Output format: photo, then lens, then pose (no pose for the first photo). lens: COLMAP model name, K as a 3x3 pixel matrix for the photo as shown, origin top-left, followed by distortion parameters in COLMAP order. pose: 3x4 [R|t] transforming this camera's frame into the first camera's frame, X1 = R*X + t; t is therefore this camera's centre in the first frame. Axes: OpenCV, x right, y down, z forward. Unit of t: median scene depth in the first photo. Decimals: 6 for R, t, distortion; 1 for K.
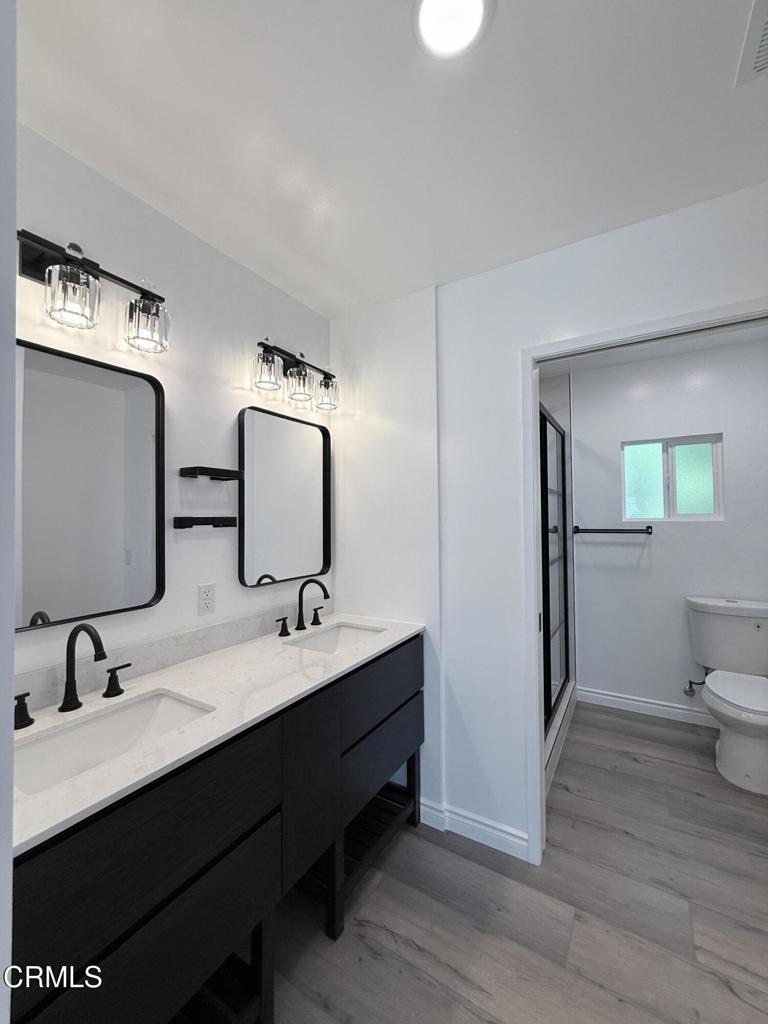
lens RADIAL K [[410.1, 0, 386.3], [0, 410.1, 509.5], [0, 0, 1]] dist [0.000494, -0.000111]
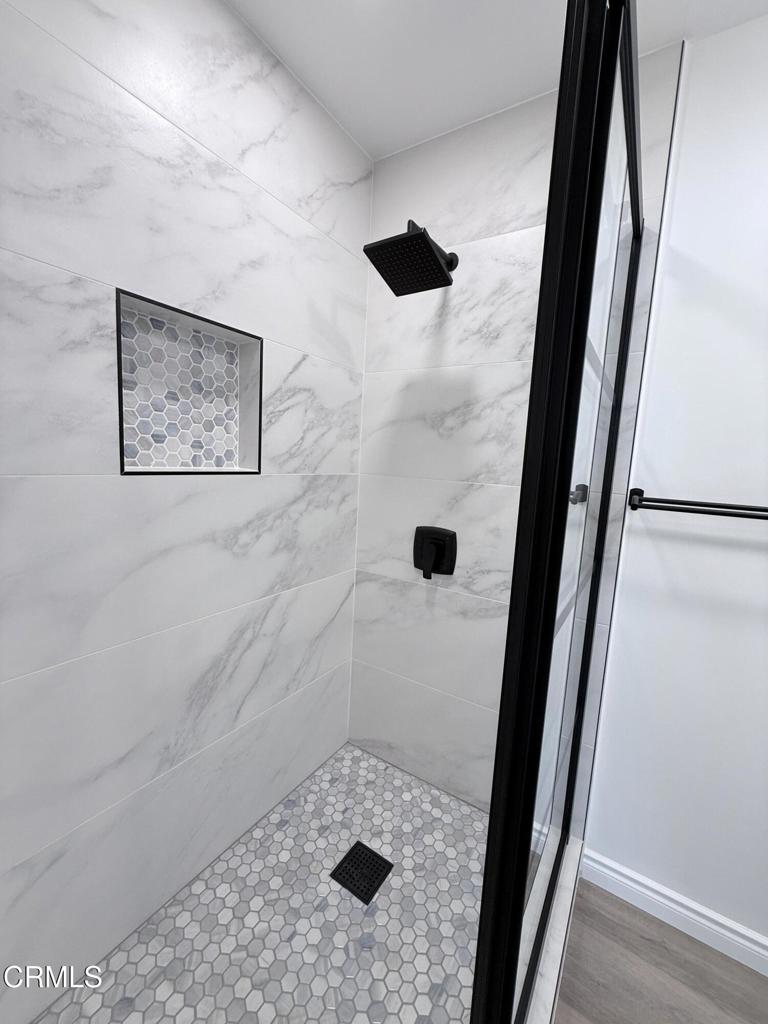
lens RADIAL K [[410.1, 0, 386.3], [0, 410.1, 509.5], [0, 0, 1]] dist [0.000494, -0.000111]
pose [[0.997141, 0.072158, -0.022414, 0.140582], [-0.068653, 0.989121, 0.130105, 0.015086], [0.031558, -0.128194, 0.991247, 0.360020]]
